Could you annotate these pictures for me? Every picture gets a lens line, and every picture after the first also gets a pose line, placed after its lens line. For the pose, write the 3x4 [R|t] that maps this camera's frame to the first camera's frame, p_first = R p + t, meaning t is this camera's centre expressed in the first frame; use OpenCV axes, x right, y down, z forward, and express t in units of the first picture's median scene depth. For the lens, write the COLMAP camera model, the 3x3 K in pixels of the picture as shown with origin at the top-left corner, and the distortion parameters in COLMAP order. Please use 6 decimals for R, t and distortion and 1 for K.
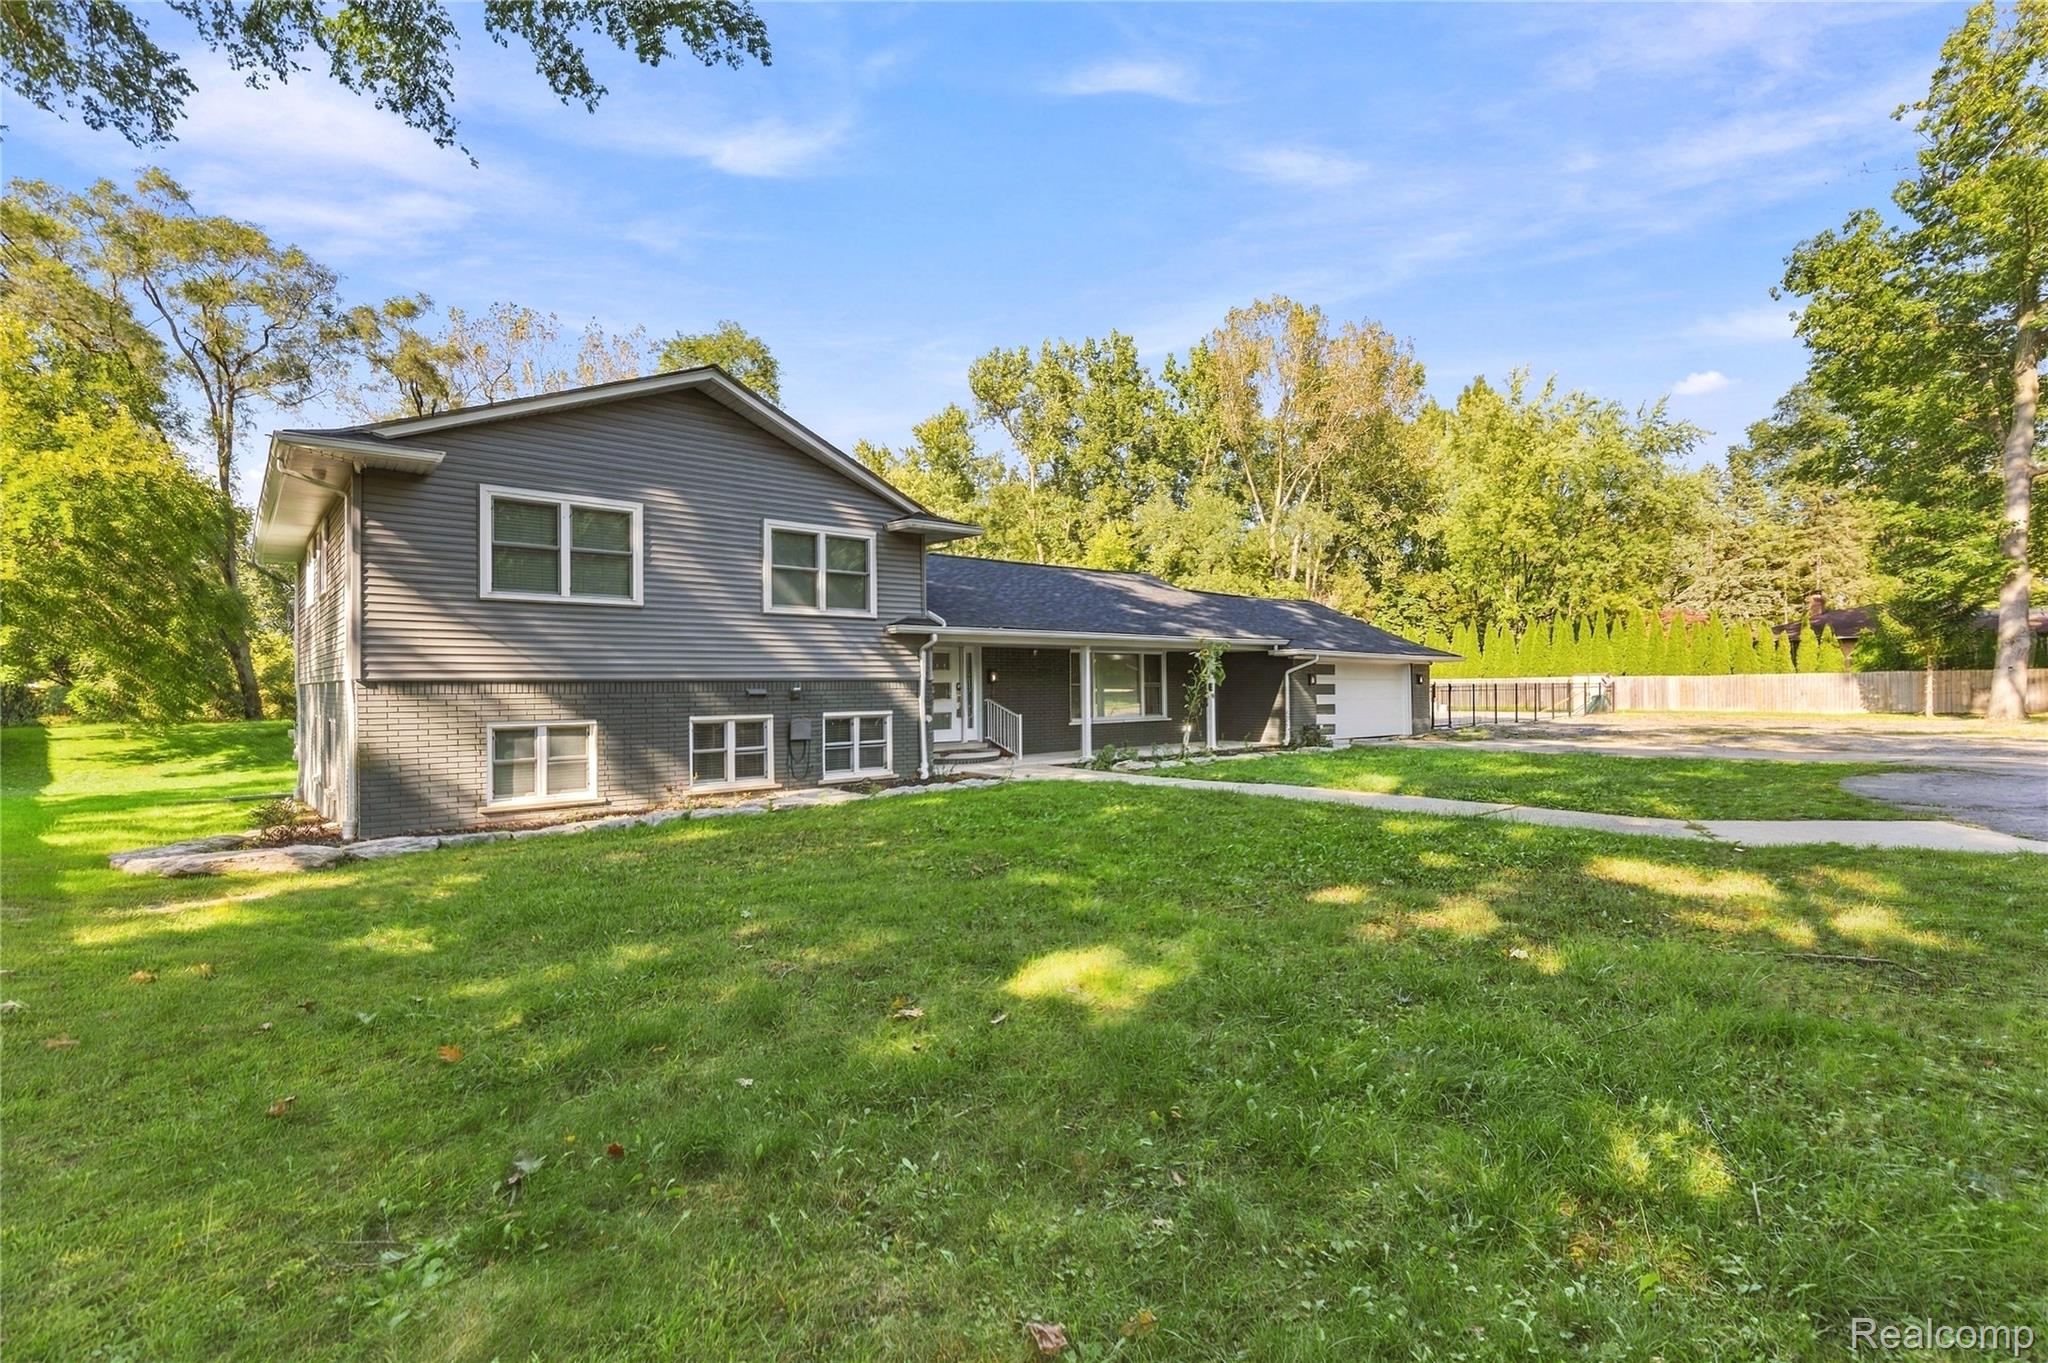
lens RADIAL K [[936.4, 0, 1039.7], [0, 936.4, 687.6], [0, 0, 1]] dist [0.011090, -0.000774]
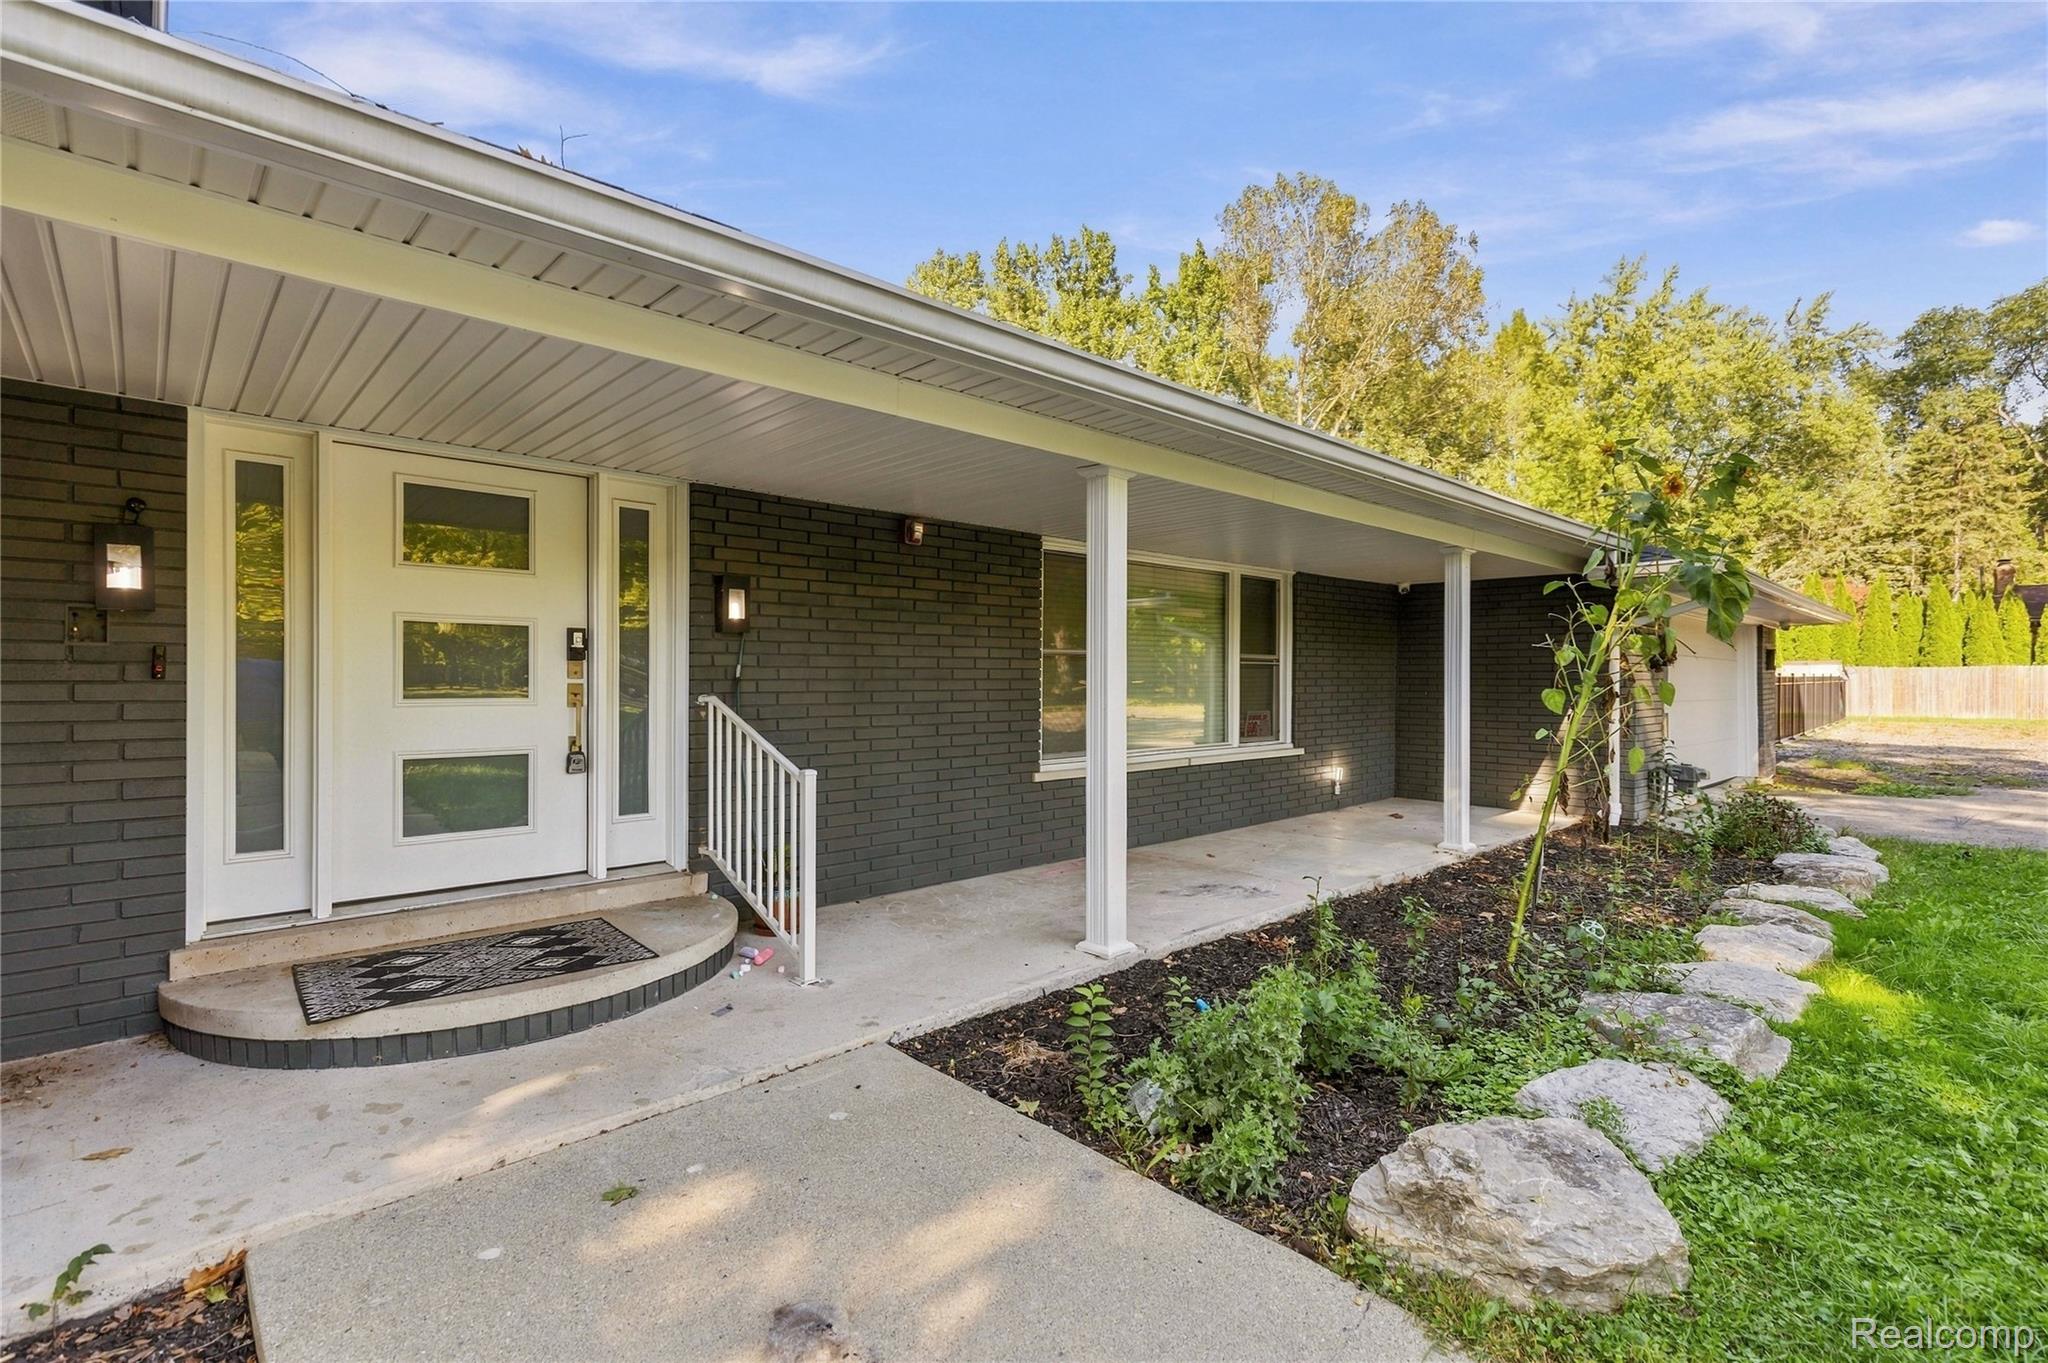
lens RADIAL K [[936.4, 0, 1039.7], [0, 936.4, 687.6], [0, 0, 1]] dist [0.011090, -0.000774]
pose [[0.998953, 0.007744, 0.045091, 0.015093], [-0.008055, 0.999945, 0.006731, 0.006236], [-0.045036, -0.007087, 0.998960, 0.614343]]
